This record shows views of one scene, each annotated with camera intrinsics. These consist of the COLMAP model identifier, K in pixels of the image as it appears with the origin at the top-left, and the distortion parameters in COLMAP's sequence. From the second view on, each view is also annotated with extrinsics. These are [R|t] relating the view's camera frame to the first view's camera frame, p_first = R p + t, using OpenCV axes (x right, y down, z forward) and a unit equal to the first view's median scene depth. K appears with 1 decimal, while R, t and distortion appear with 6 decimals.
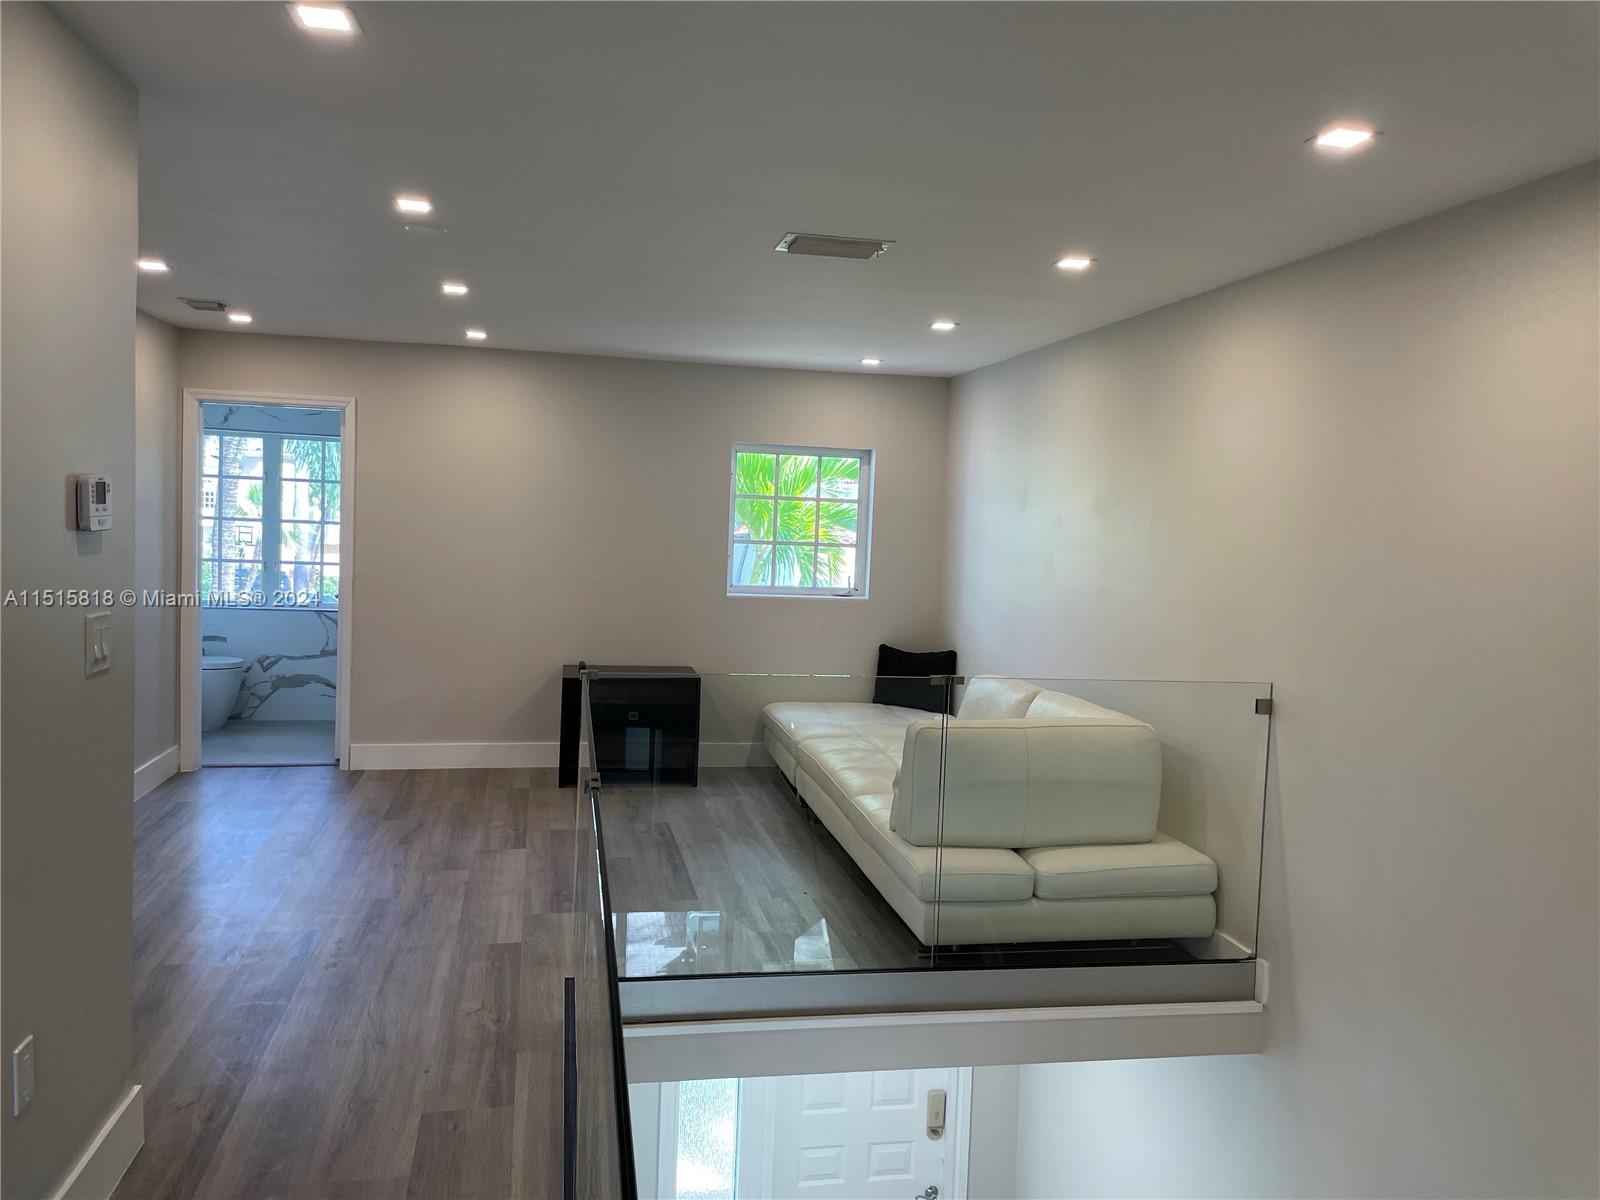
lens RADIAL K [[1202.8, 0, 801.1], [0, 1202.8, 599.2], [0, 0, 1]] dist [0.095361, -0.122225]
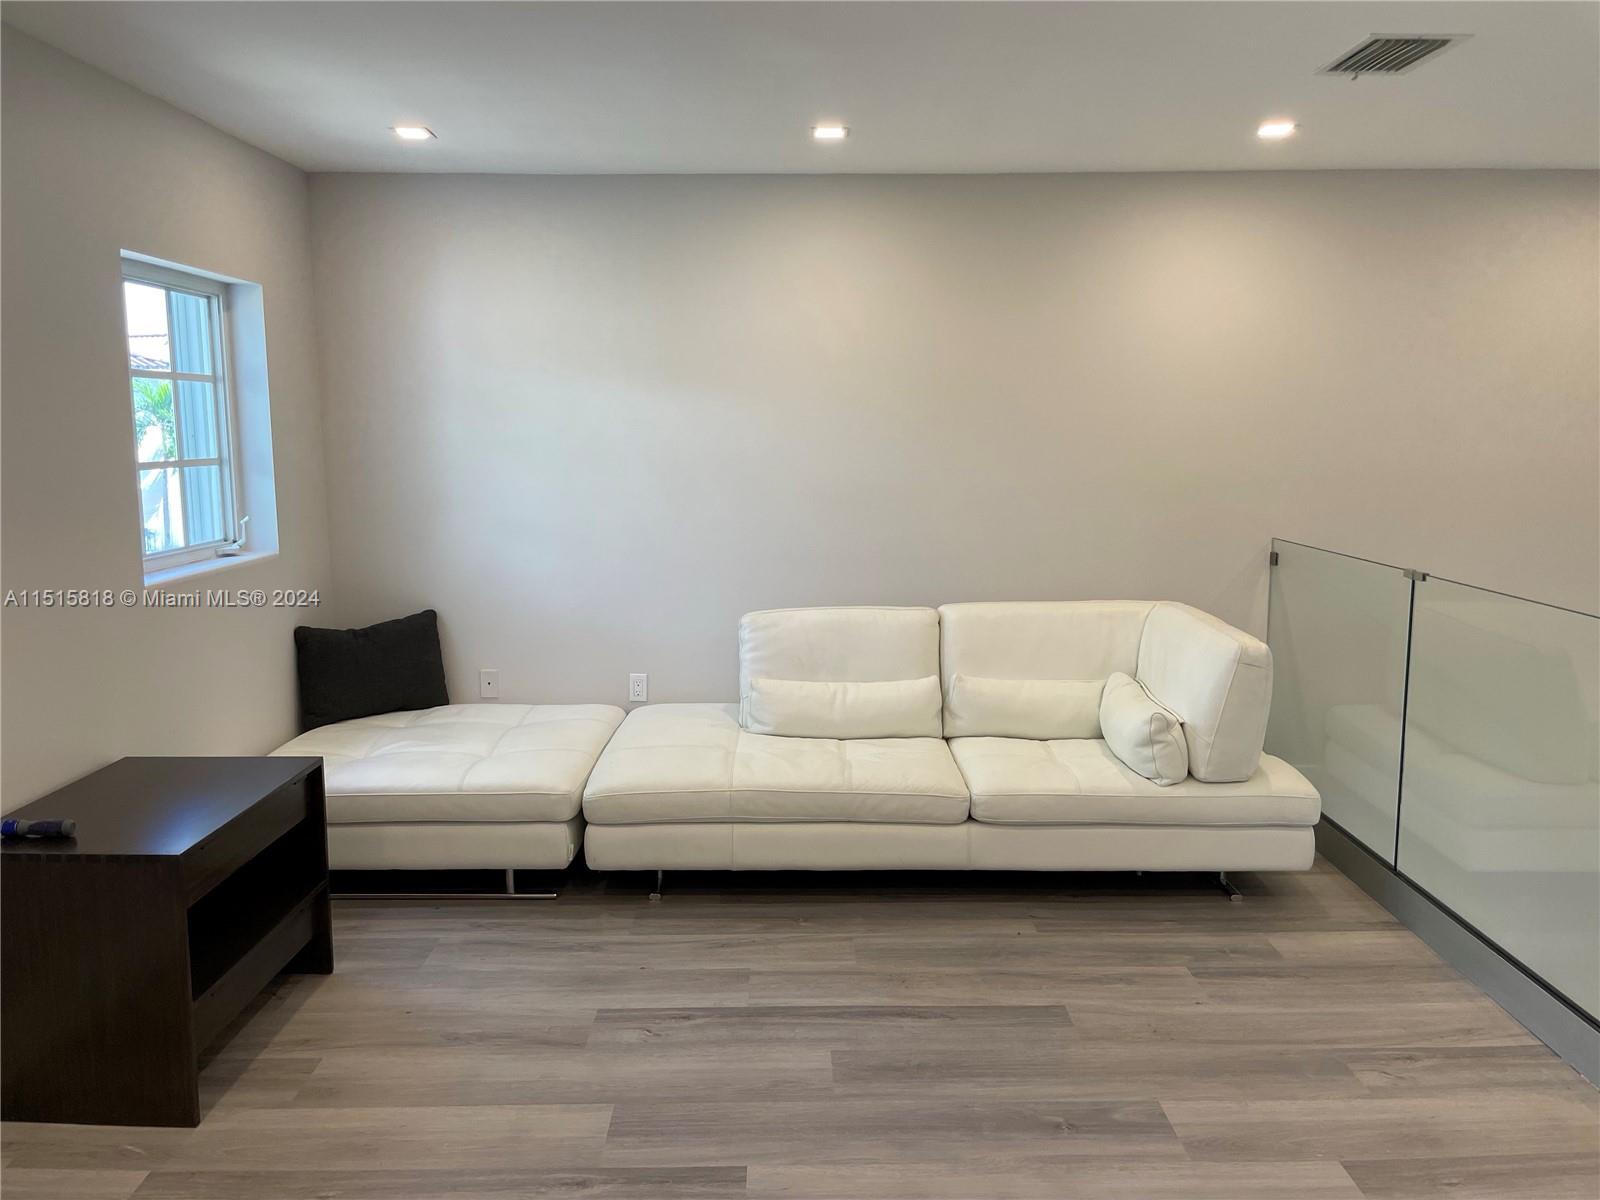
lens RADIAL K [[1220.9, 0, 782.1], [0, 1220.9, 599.3], [0, 0, 1]] dist [0.094352, -0.137414]
pose [[0.205562, -0.176511, 0.962594, -0.659490], [0.079942, 0.983342, 0.163244, -0.080075], [-0.975373, 0.043395, 0.216249, 0.916677]]
